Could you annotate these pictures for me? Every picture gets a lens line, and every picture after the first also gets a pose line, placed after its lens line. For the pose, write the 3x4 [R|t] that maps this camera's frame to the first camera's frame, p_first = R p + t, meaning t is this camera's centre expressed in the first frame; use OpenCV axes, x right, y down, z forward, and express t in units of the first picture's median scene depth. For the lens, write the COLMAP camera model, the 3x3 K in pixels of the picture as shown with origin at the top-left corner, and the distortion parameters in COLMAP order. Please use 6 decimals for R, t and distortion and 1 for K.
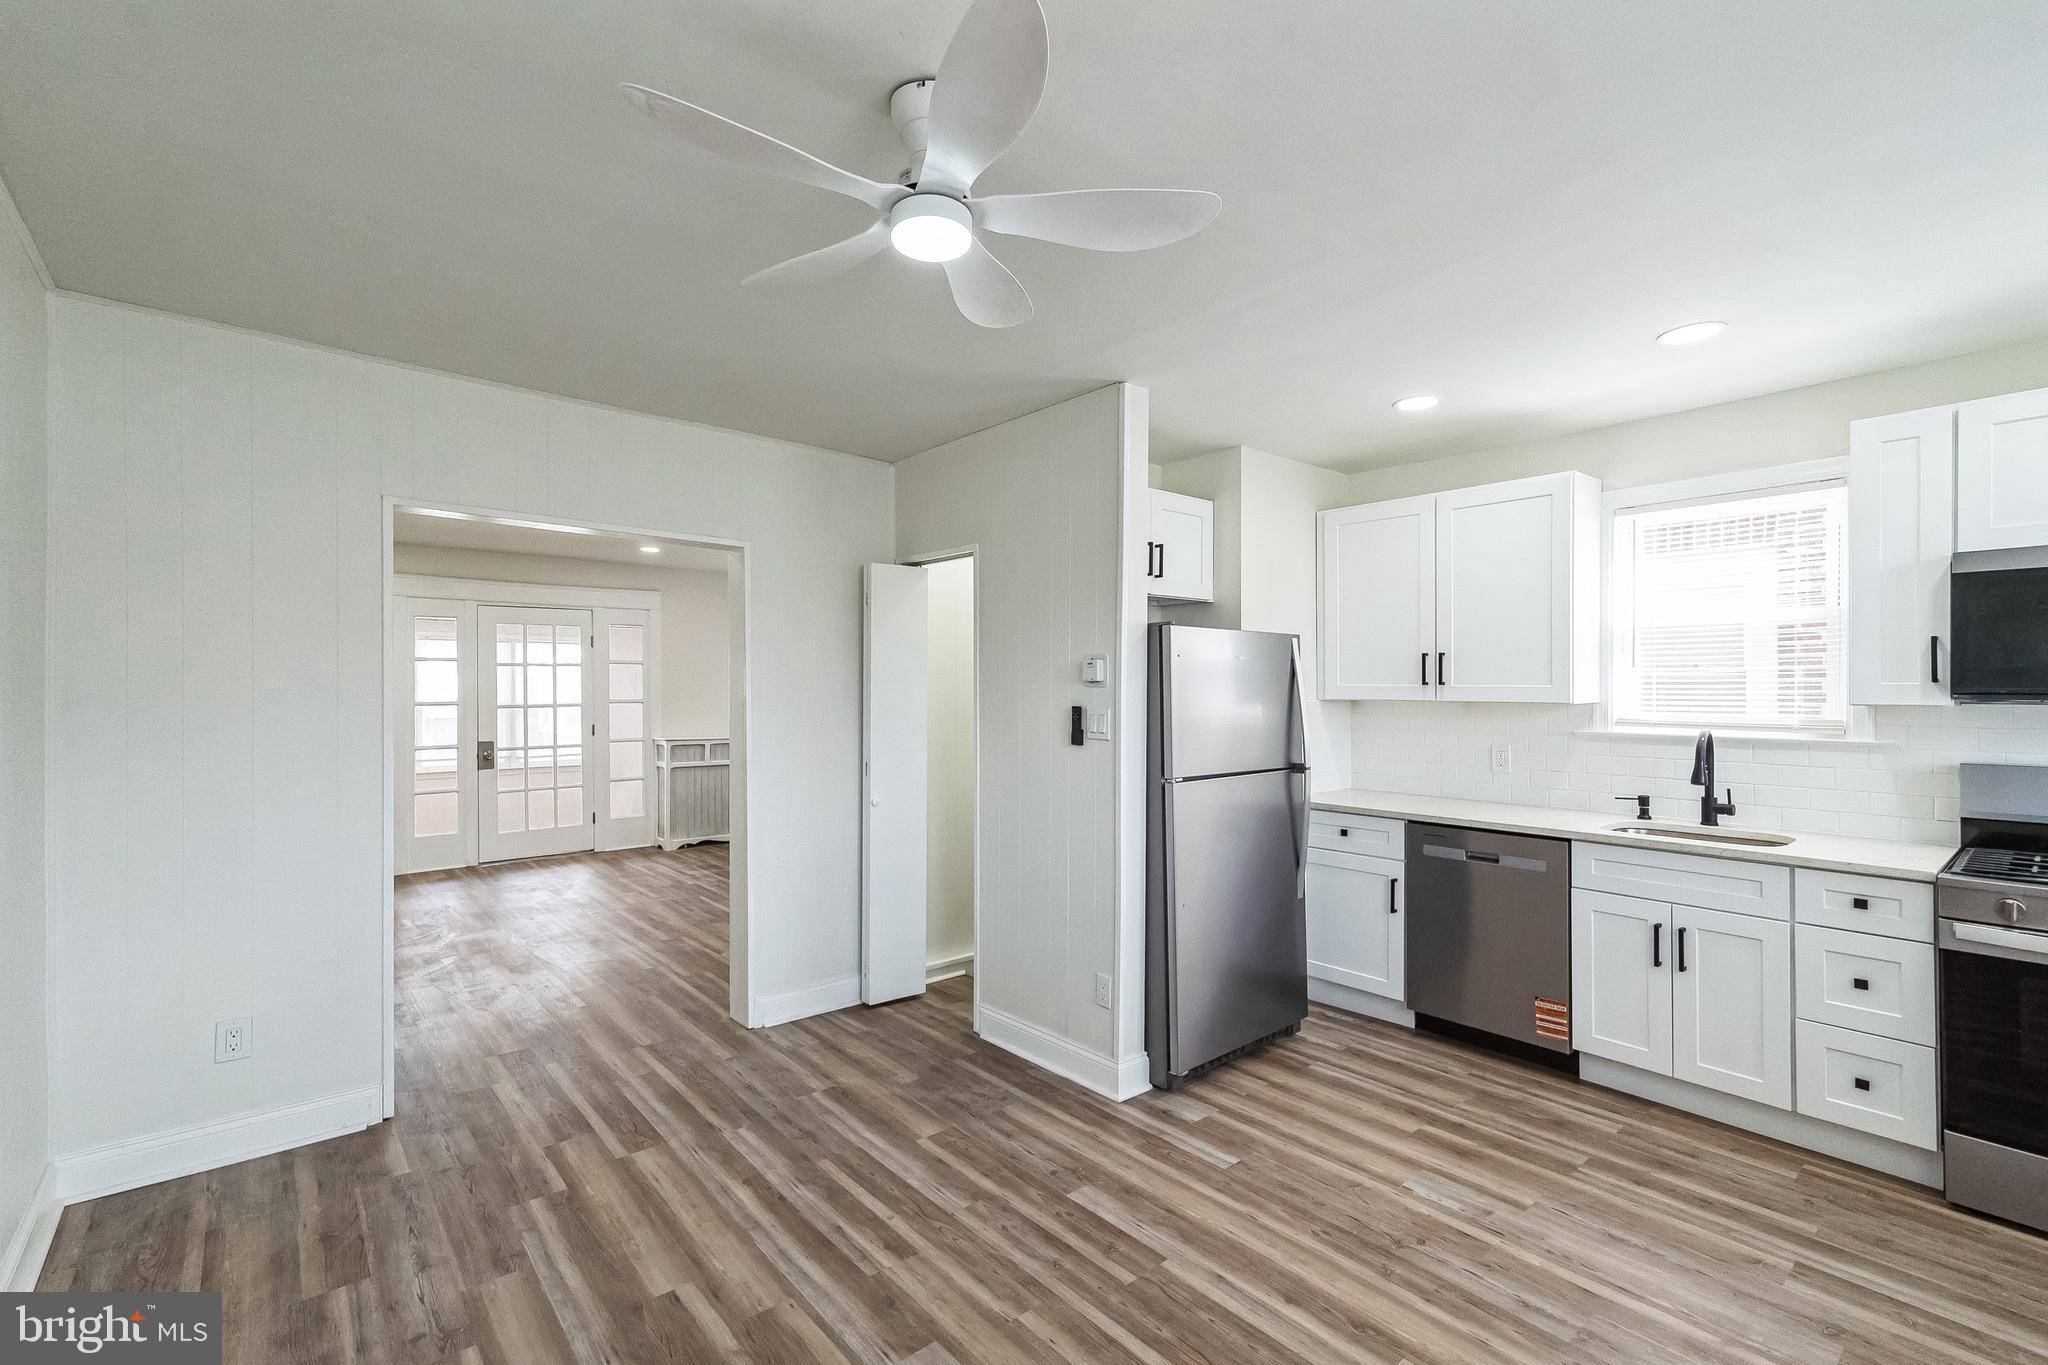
lens RADIAL K [[896.1, 0, 1024.0], [0, 896.1, 682.5], [0, 0, 1]] dist [0.022620, 0.000311]
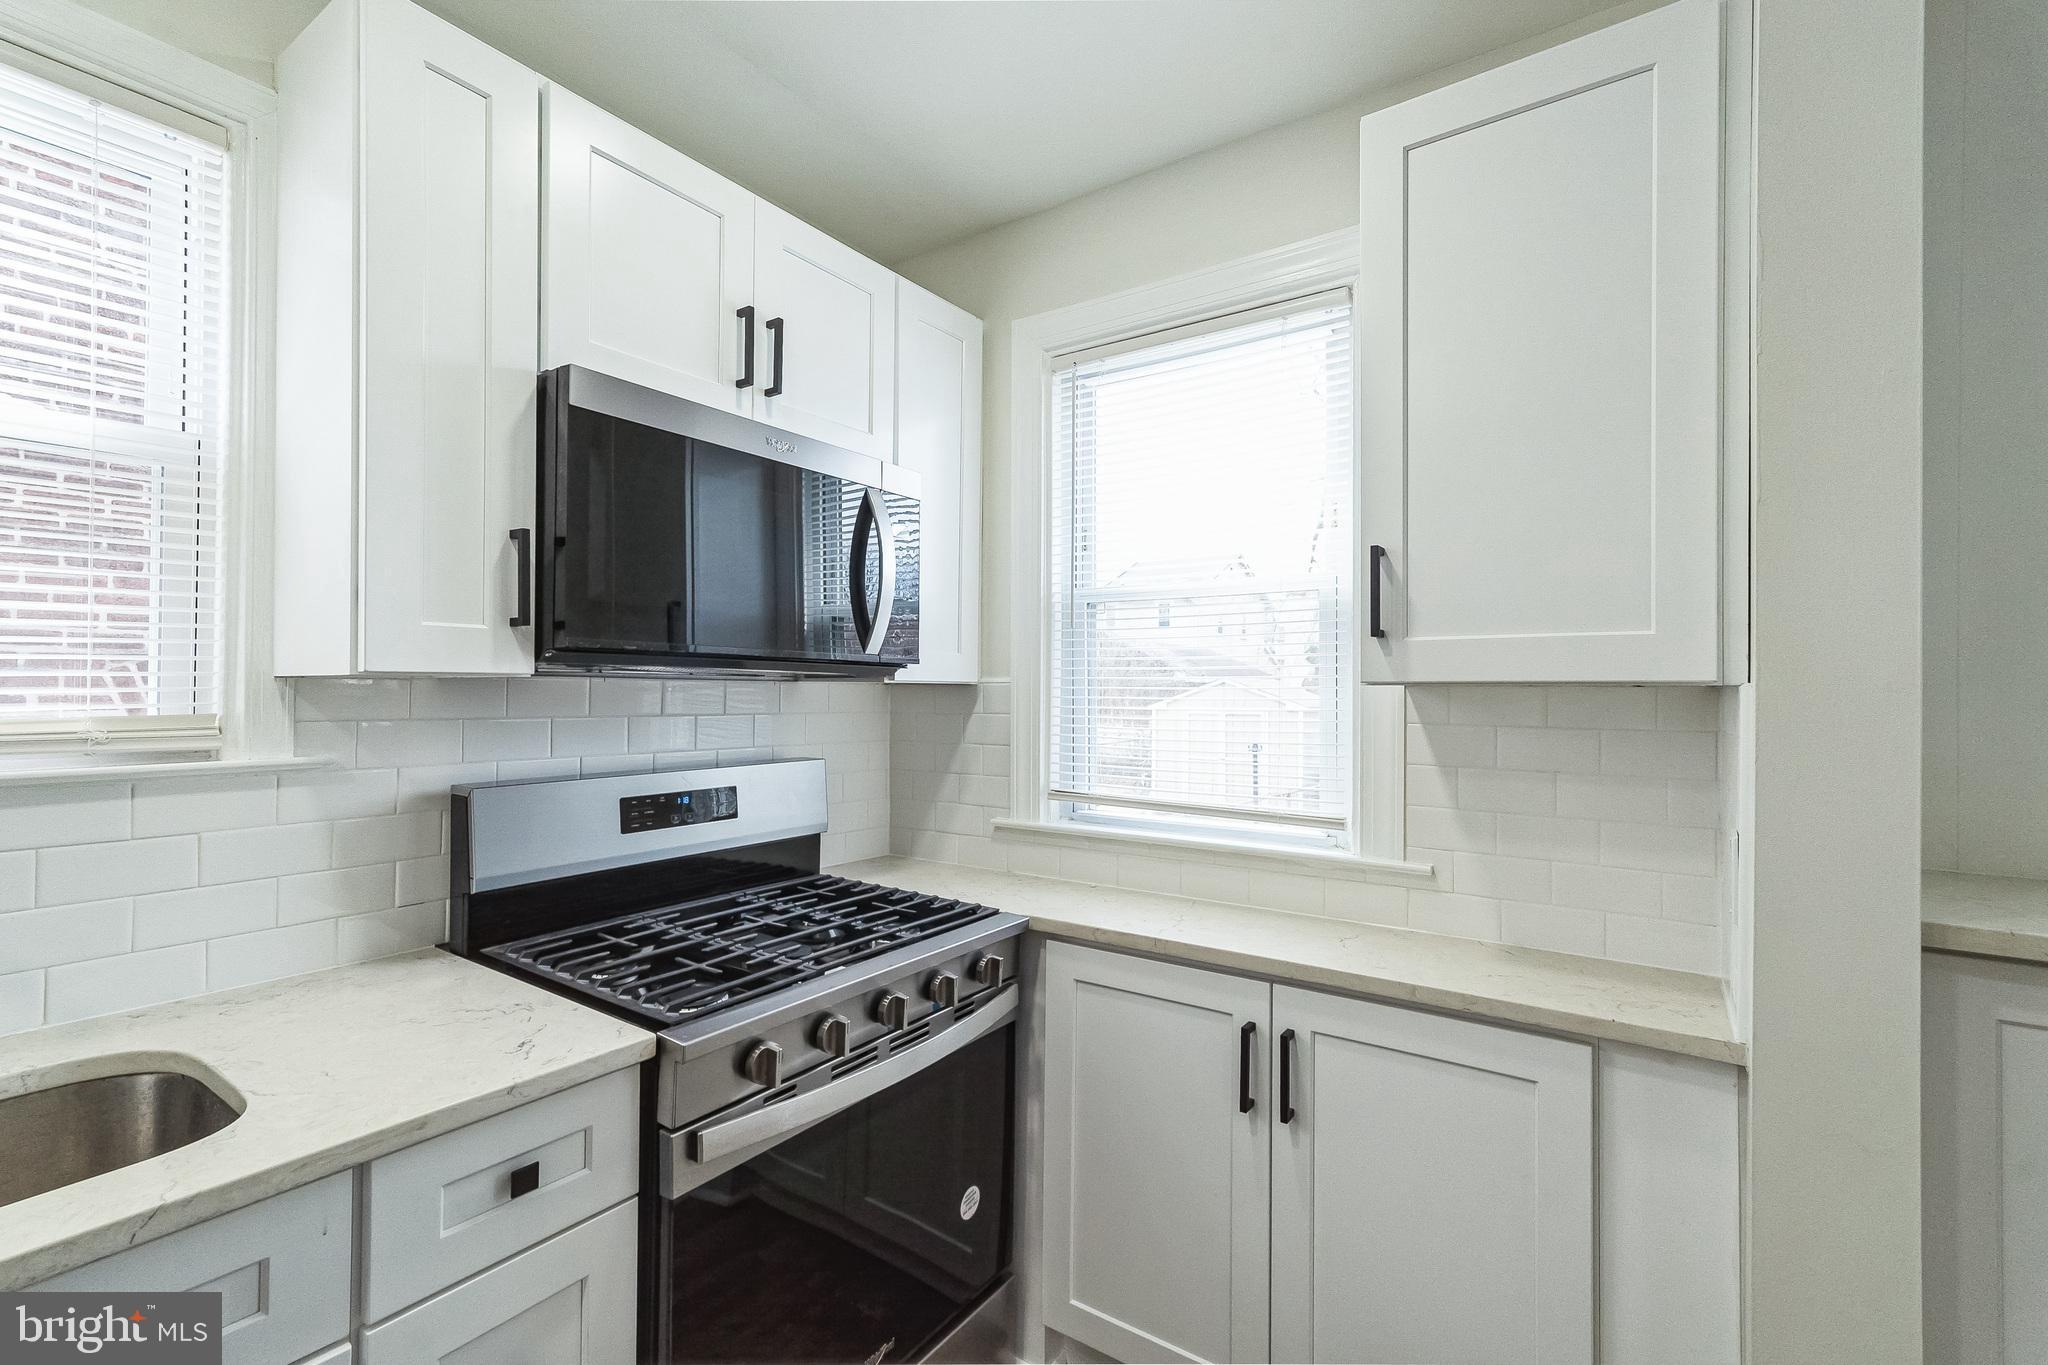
lens RADIAL K [[888.6, 0, 1024.0], [0, 888.6, 682.5], [0, 0, 1]] dist [0.002890, 0.000389]
pose [[-0.253150, 0.003221, 0.967422, 0.411680], [-0.013176, 0.999890, -0.006777, 0.024708], [-0.967337, -0.014462, -0.253080, 0.743281]]
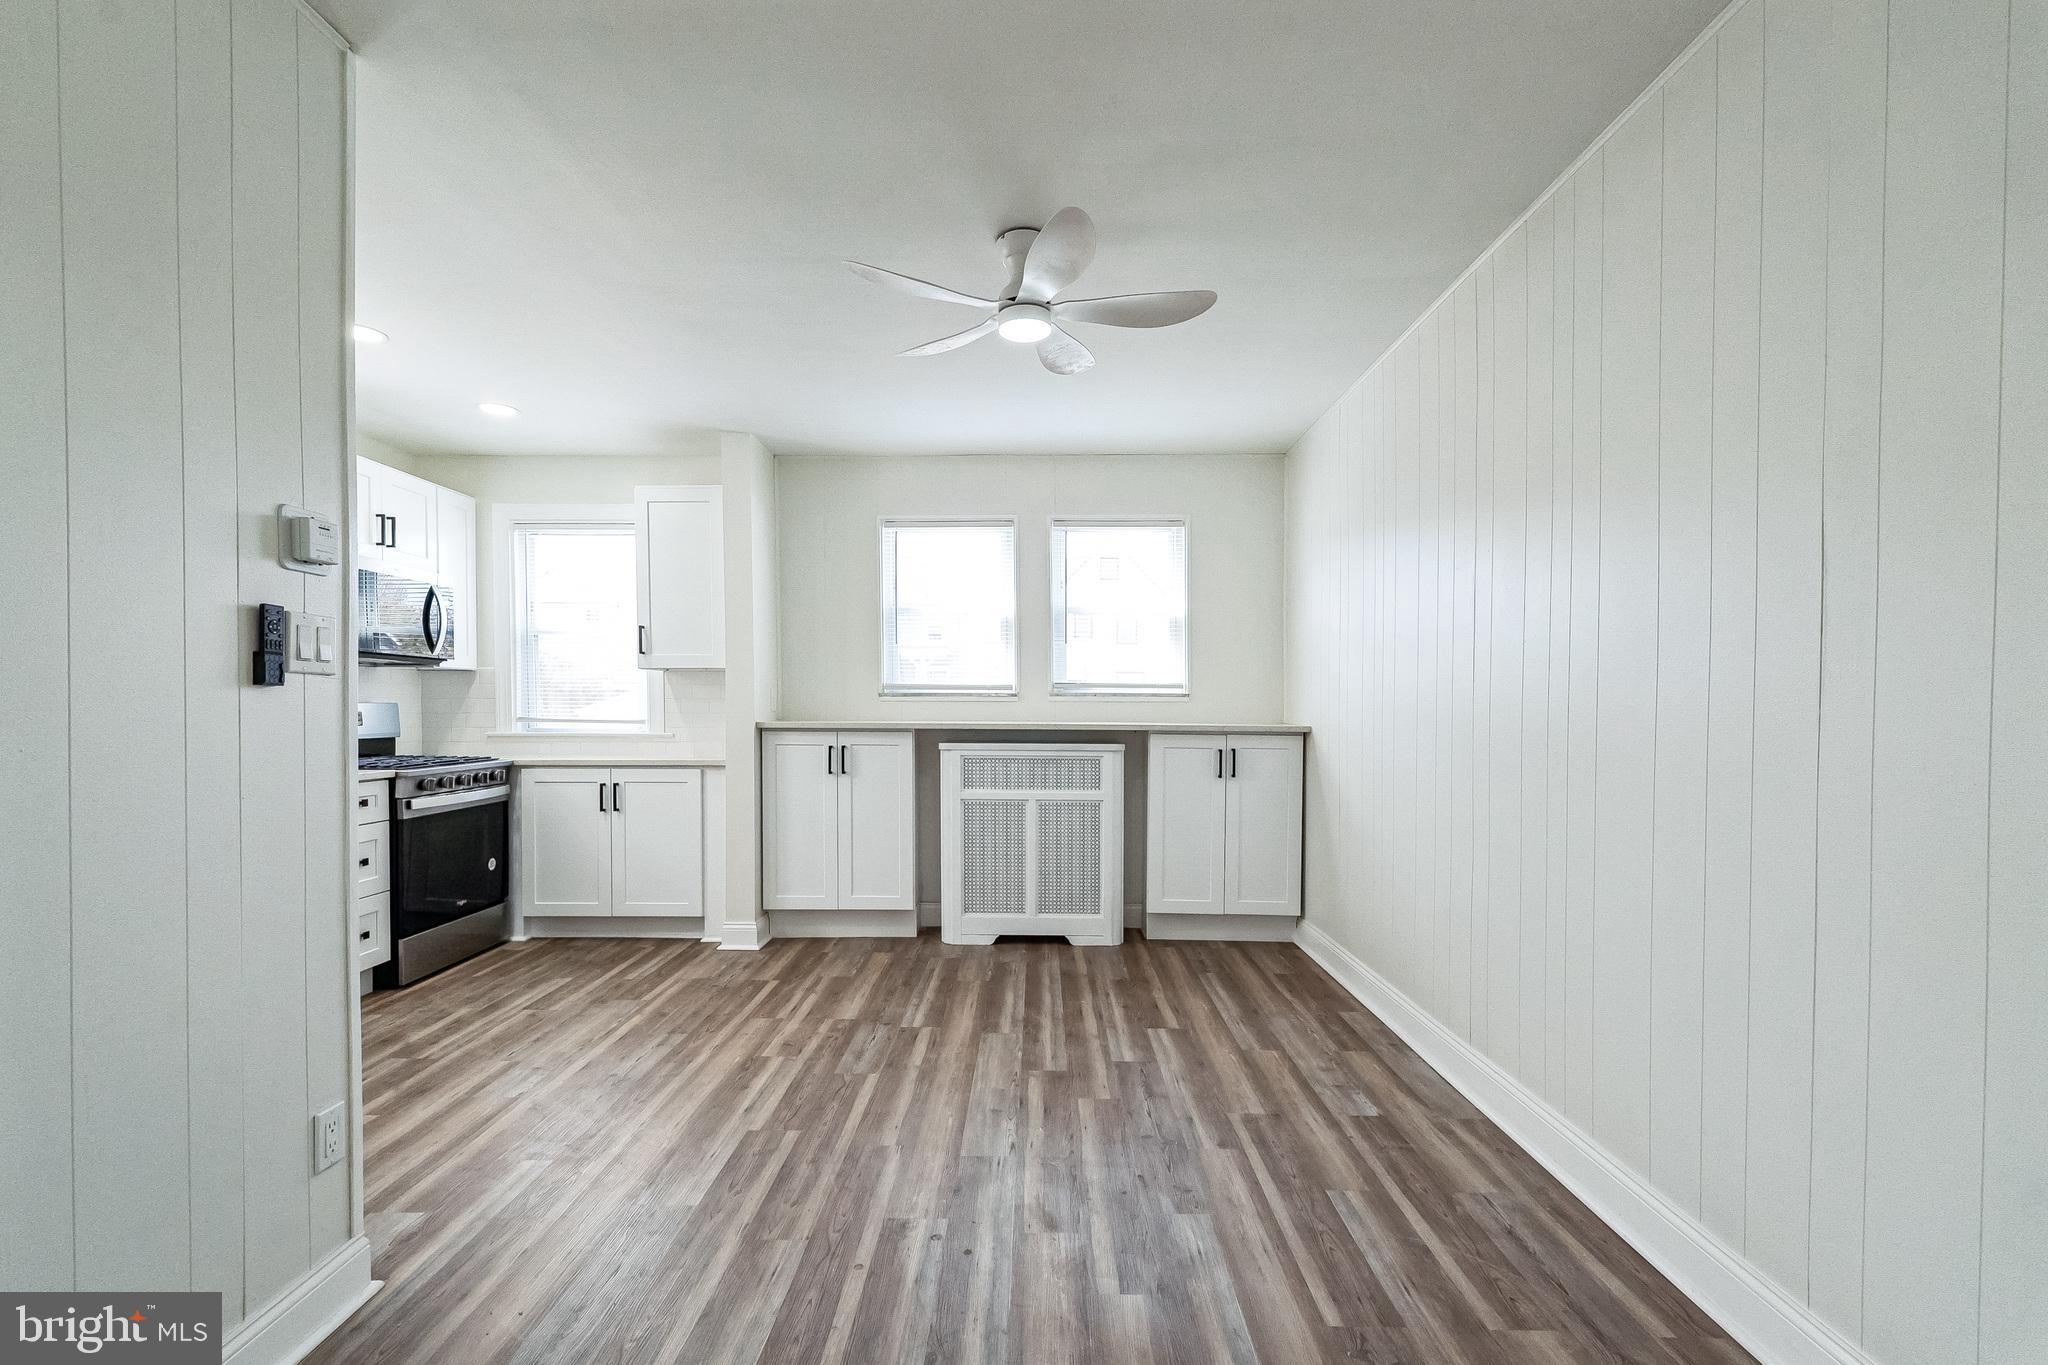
lens RADIAL K [[921.1, 0, 1018.1], [0, 921.1, 727.9], [0, 0, 1]] dist [0.009895, 0.000293]
pose [[-0.745982, -0.017120, 0.665746, -0.590902], [-0.007721, 0.999825, 0.017060, 0.083599], [-0.665921, 0.007587, -0.745984, 1.143403]]
